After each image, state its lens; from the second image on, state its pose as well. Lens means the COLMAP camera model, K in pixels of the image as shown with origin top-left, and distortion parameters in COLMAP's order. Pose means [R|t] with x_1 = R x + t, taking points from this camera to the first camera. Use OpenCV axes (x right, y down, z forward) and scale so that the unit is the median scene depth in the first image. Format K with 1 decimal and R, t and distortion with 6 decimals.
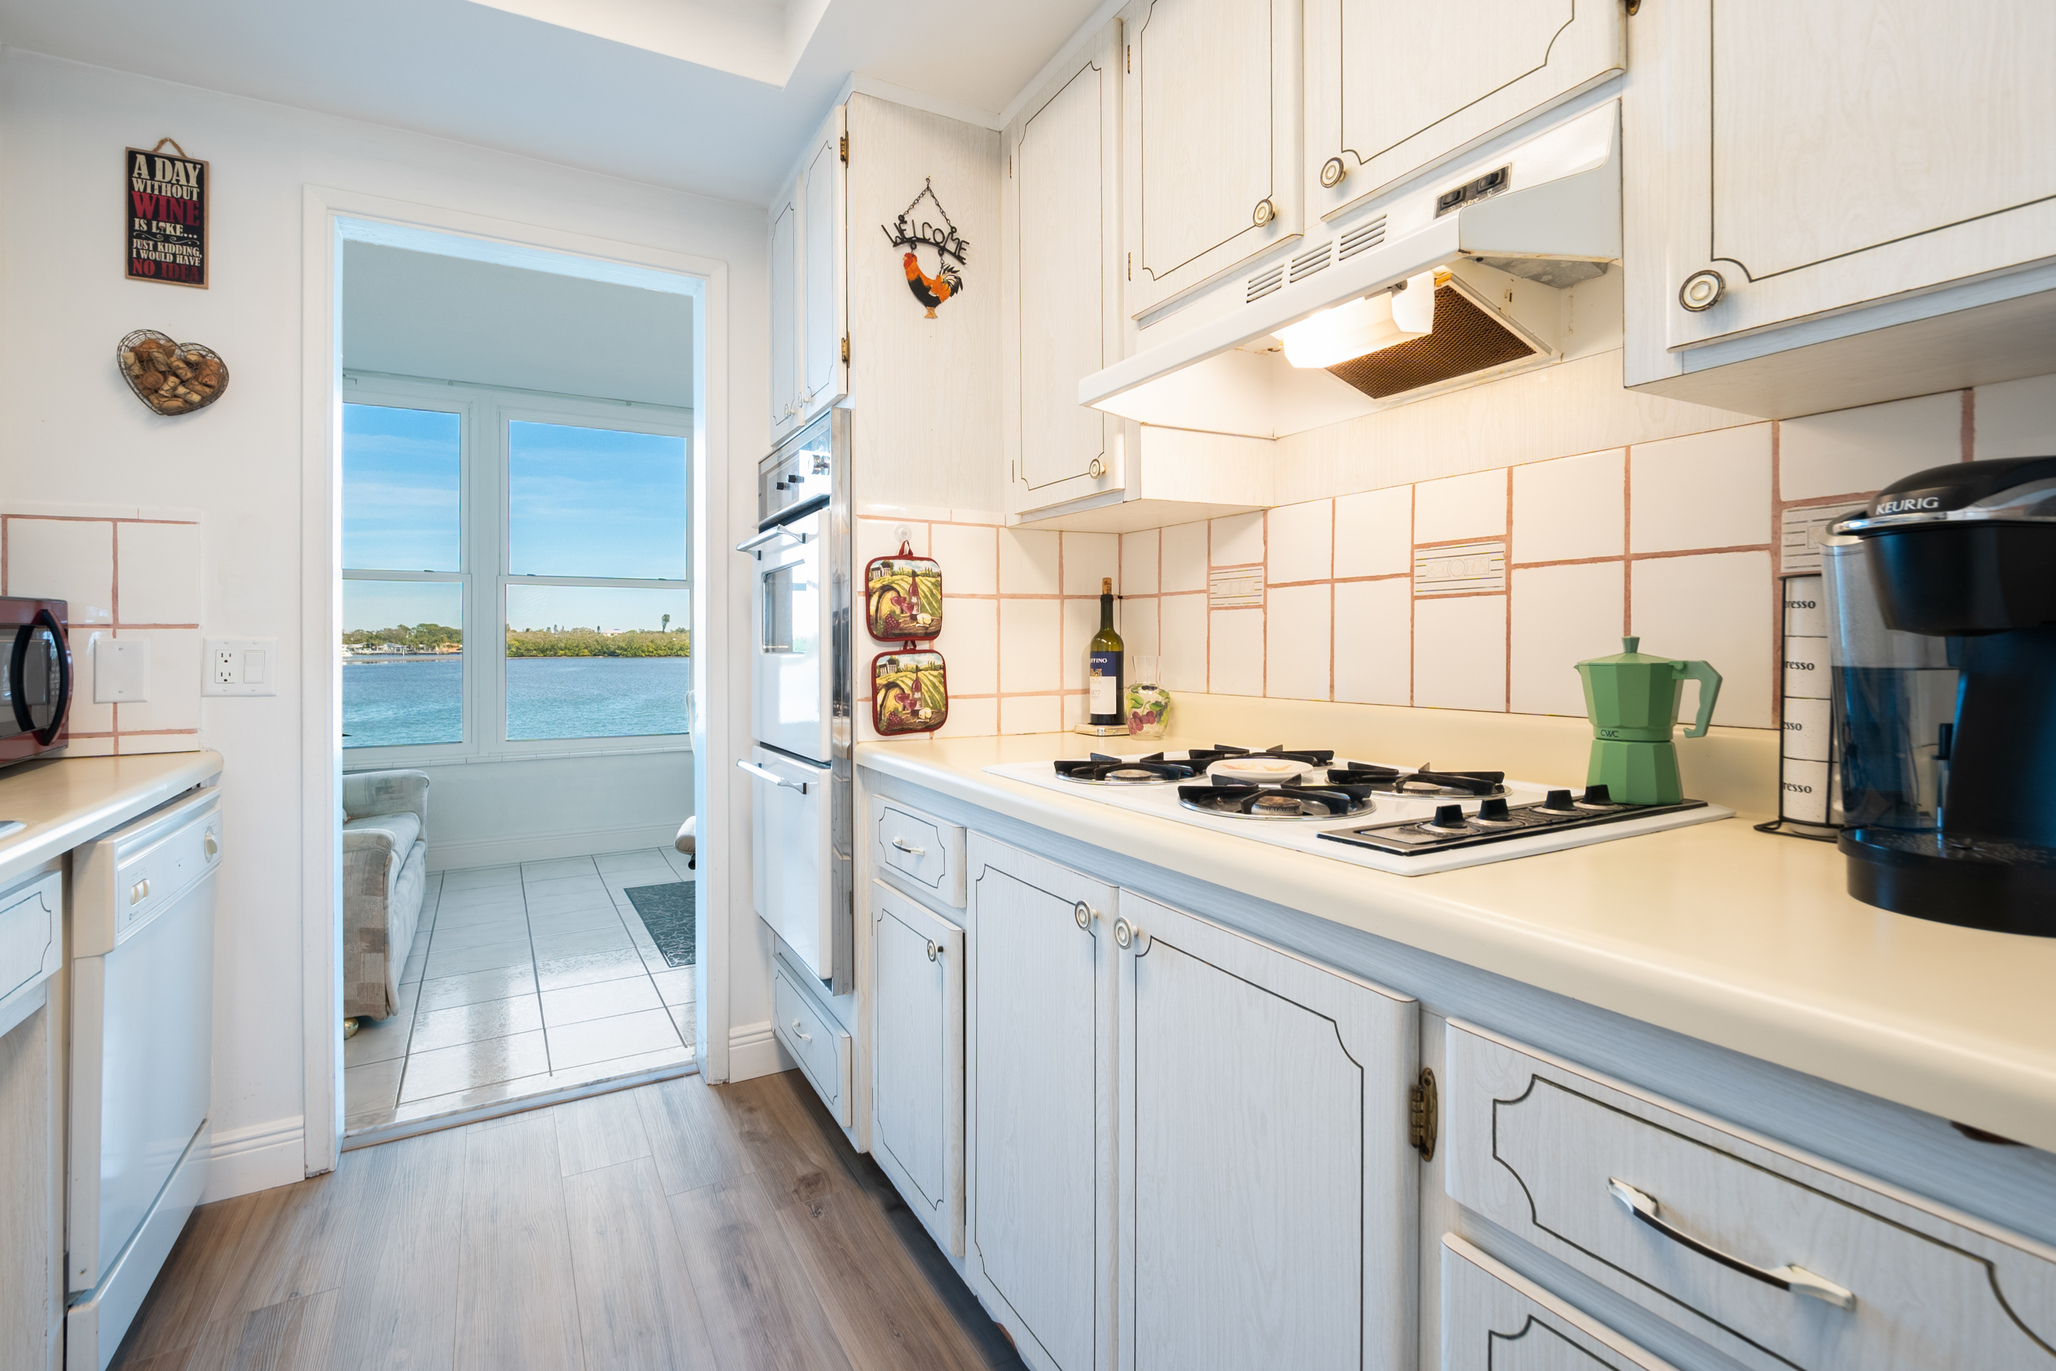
lens RADIAL K [[909.7, 0, 1001.2], [0, 909.7, 645.4], [0, 0, 1]] dist [0.002635, -0.007288]
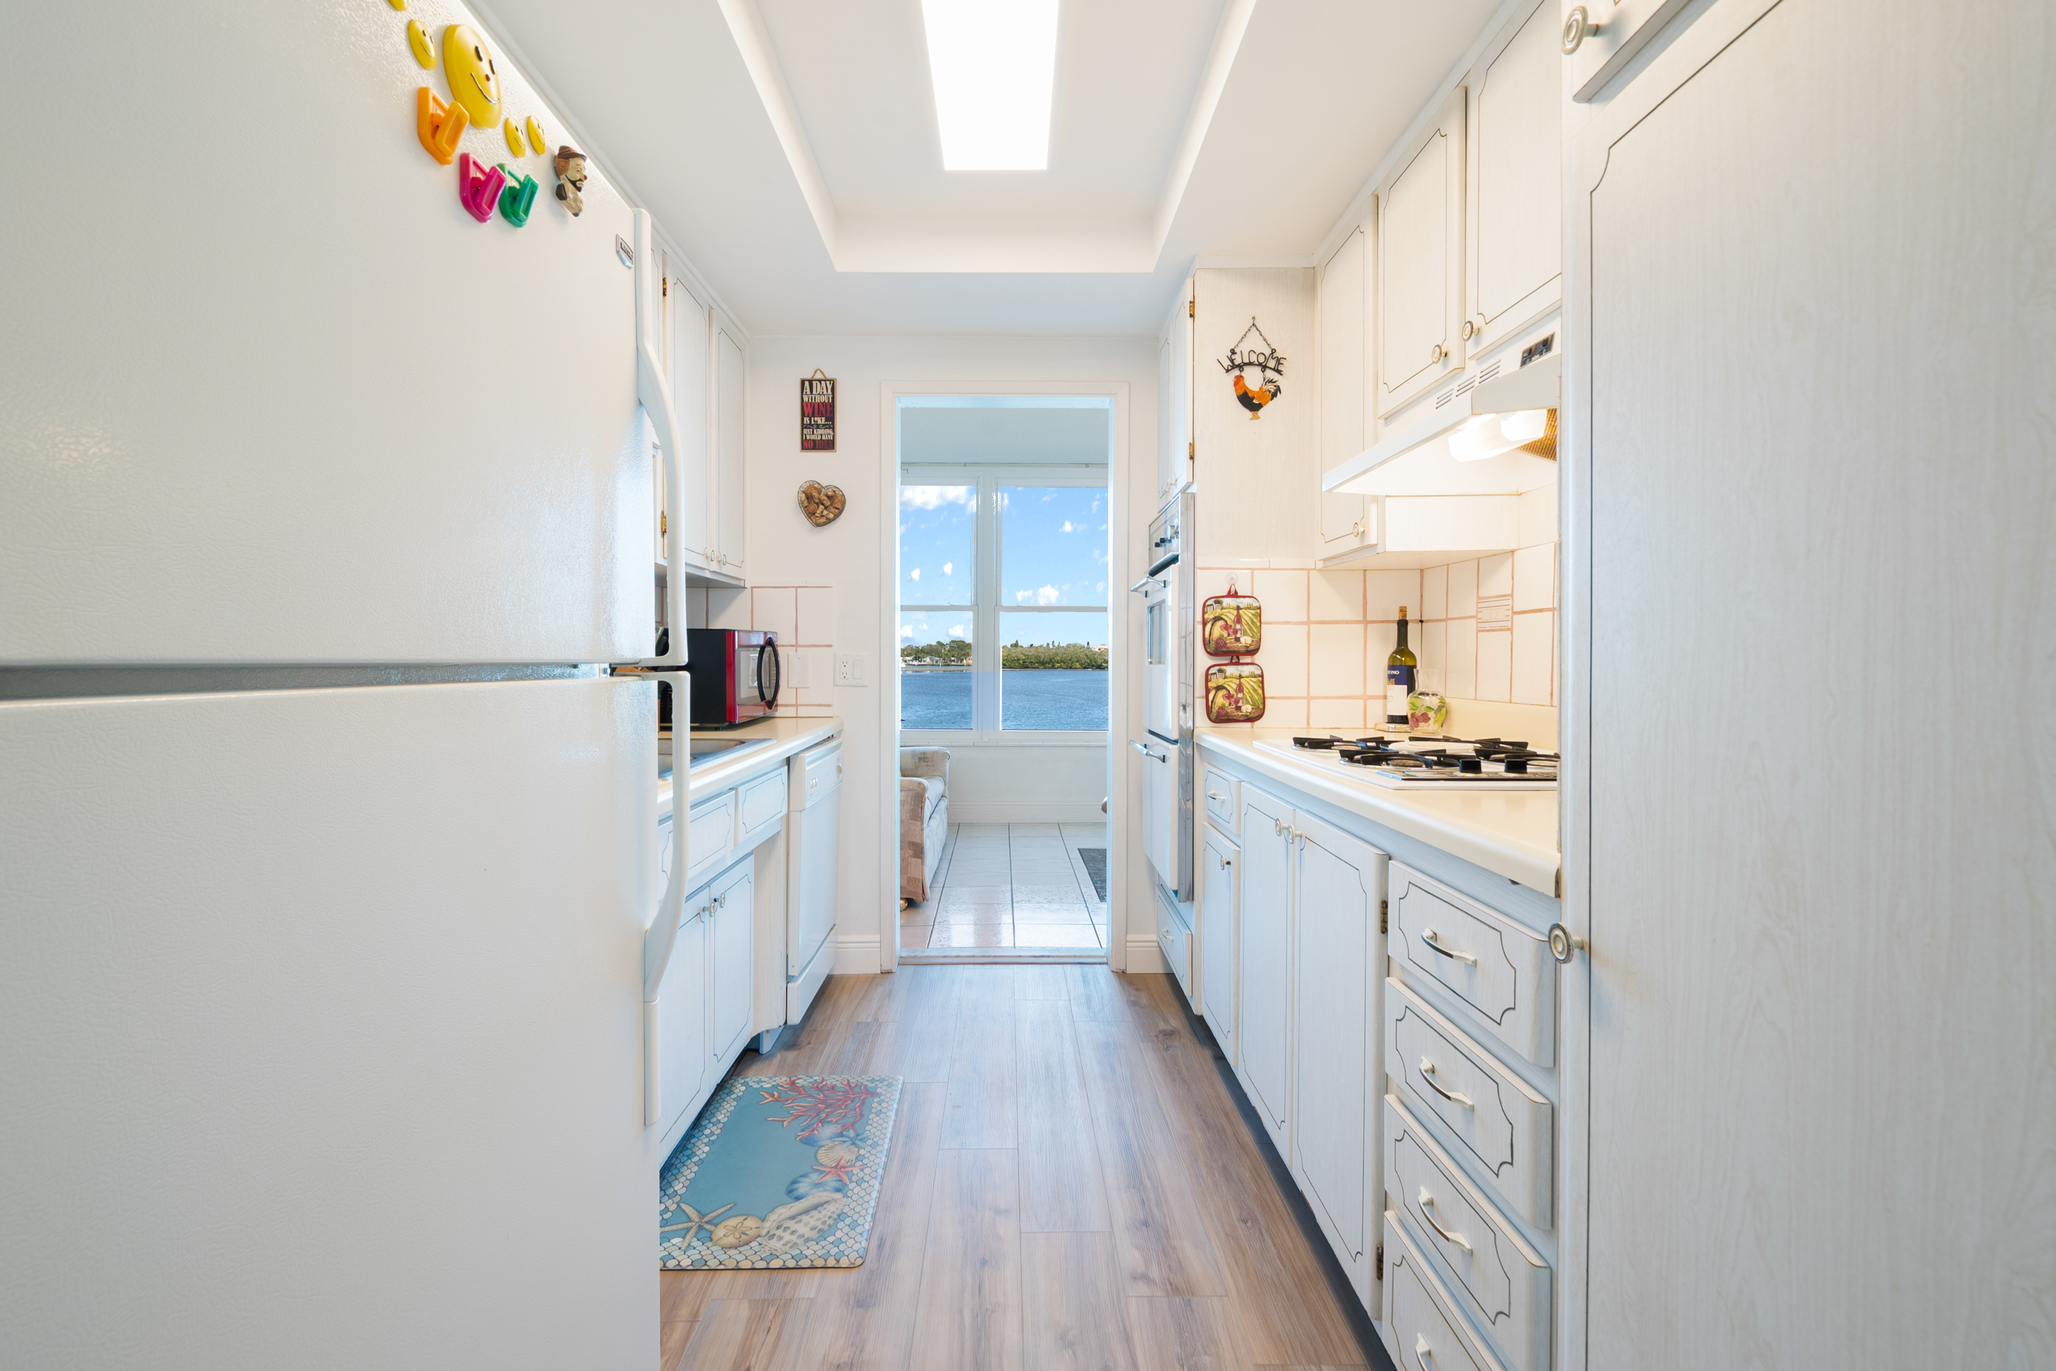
lens RADIAL K [[951.1, 0, 1028.0], [0, 951.1, 685.5], [0, 0, 1]] dist [-0.022894, -0.000161]
pose [[0.882299, 0.018009, -0.470346, 0.302589], [-0.005971, 0.999616, 0.027072, 0.002424], [0.470652, -0.021077, 0.882067, -0.428063]]
